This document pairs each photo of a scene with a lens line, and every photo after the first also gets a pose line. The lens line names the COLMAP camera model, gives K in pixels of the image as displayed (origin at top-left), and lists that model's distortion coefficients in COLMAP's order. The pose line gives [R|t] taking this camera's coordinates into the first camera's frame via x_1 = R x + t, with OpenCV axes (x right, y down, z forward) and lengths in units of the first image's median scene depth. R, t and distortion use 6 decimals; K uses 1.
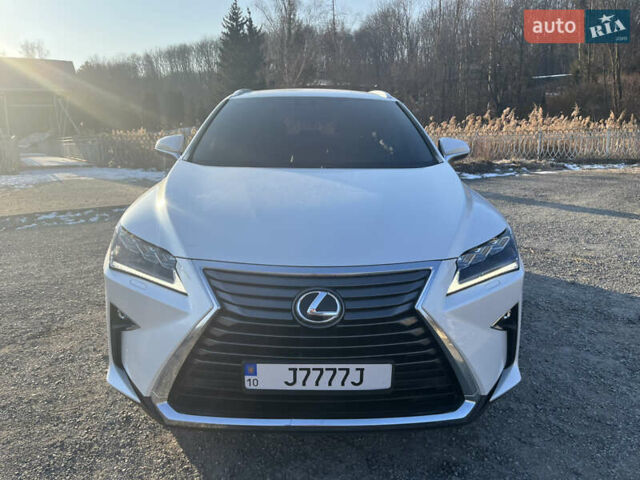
lens RADIAL K [[486.2, 0, 322.3], [0, 486.2, 235.1], [0, 0, 1]] dist [0.078038, -0.110257]
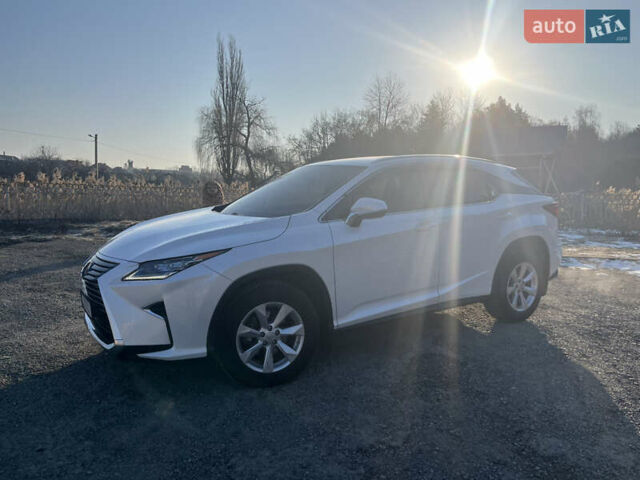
lens RADIAL K [[487.3, 0, 318.4], [0, 487.3, 240.3], [0, 0, 1]] dist [0.066259, -0.092485]
pose [[0.511674, 0.095972, -0.853803, 1.373433], [-0.186171, 0.982517, -0.001130, -0.097972], [0.838767, 0.159532, 0.520595, 0.418265]]
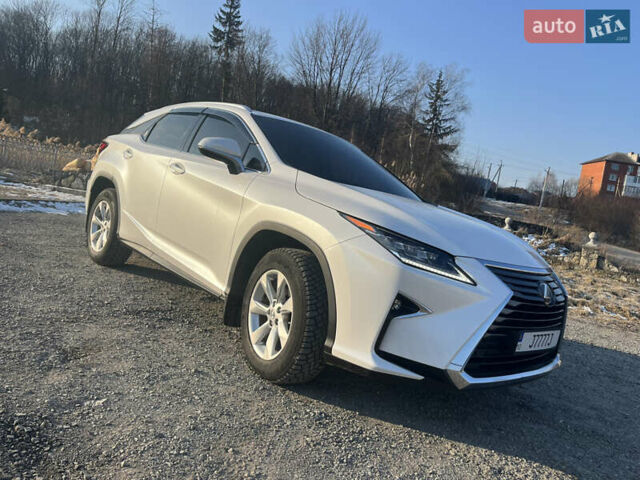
lens RADIAL K [[487.3, 0, 321.3], [0, 487.3, 233.0], [0, 0, 1]] dist [0.060550, -0.096992]
pose [[0.741186, 0.092434, 0.664906, -0.929016], [-0.039604, 0.994771, -0.094143, 0.078112], [-0.670131, 0.043445, 0.740971, 0.190337]]
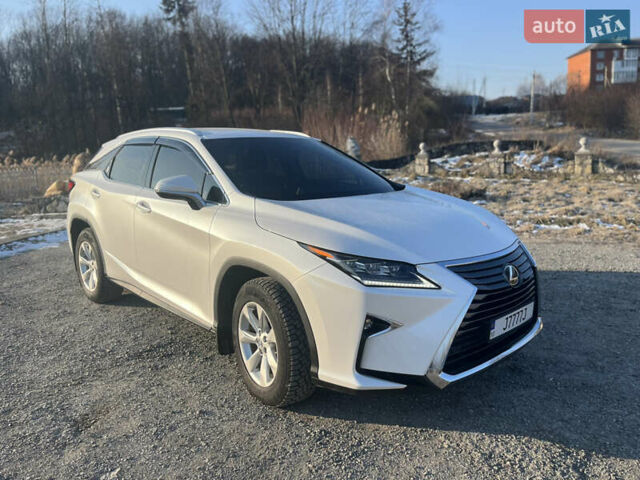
lens RADIAL K [[486.9, 0, 320.0], [0, 486.9, 240.0], [0, 0, 1]] dist [0.069029, -0.111065]
pose [[0.742862, -0.139276, 0.654796, -0.883895], [0.169155, 0.985431, 0.017697, -0.057794], [-0.647721, 0.097616, 0.755599, 0.112009]]
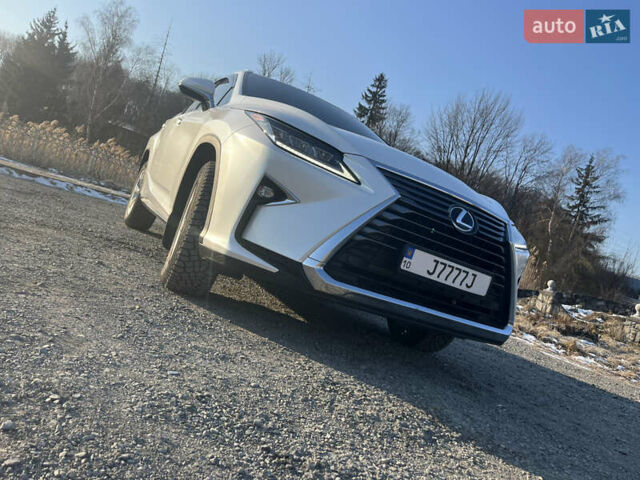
lens RADIAL K [[486.2, 0, 322.3], [0, 486.2, 235.1], [0, 0, 1]] dist [0.078038, -0.110257]
pose [[0.860491, 0.276714, 0.427767, -0.515378], [-0.204640, 0.956658, -0.207190, 0.315571], [-0.466559, 0.090747, 0.879822, 0.020353]]
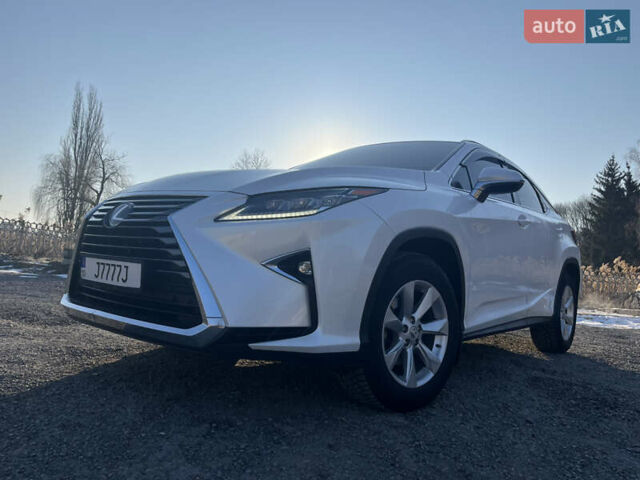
lens RADIAL K [[486.2, 0, 322.3], [0, 486.2, 235.1], [0, 0, 1]] dist [0.078038, -0.110257]
pose [[0.752324, 0.010358, -0.658712, 0.722759], [-0.215058, 0.948962, -0.230698, 0.223583], [0.622702, 0.315221, 0.716155, 0.256891]]
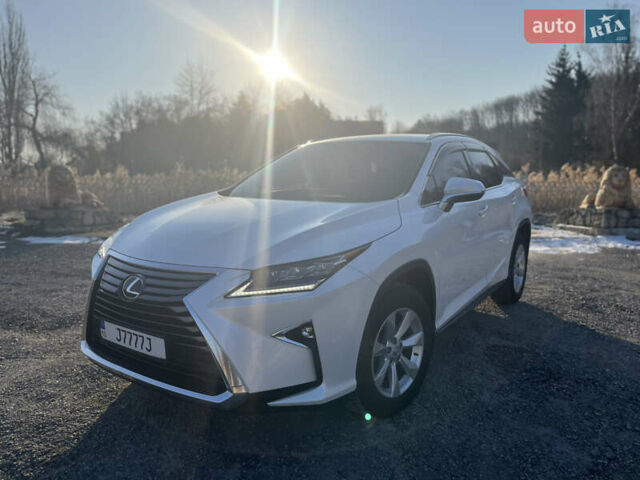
lens RADIAL K [[487.3, 0, 318.4], [0, 487.3, 240.3], [0, 0, 1]] dist [0.066259, -0.092485]
pose [[0.804022, 0.080577, -0.589115, 0.729370], [-0.133135, 0.990016, -0.046291, 0.005493], [0.579504, 0.115651, 0.806722, 0.095585]]
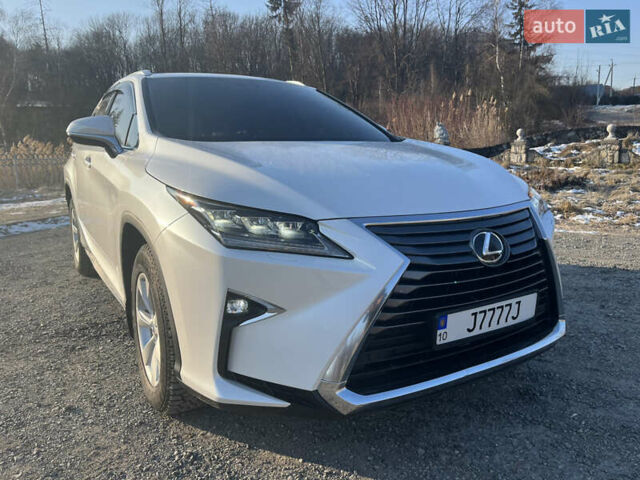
lens RADIAL K [[487.3, 0, 318.4], [0, 487.3, 240.3], [0, 0, 1]] dist [0.066259, -0.092485]
pose [[0.866604, -0.112298, 0.486197, -0.473350], [0.132083, 0.991218, -0.006483, 0.055778], [-0.481199, 0.069836, 0.873825, 0.168438]]
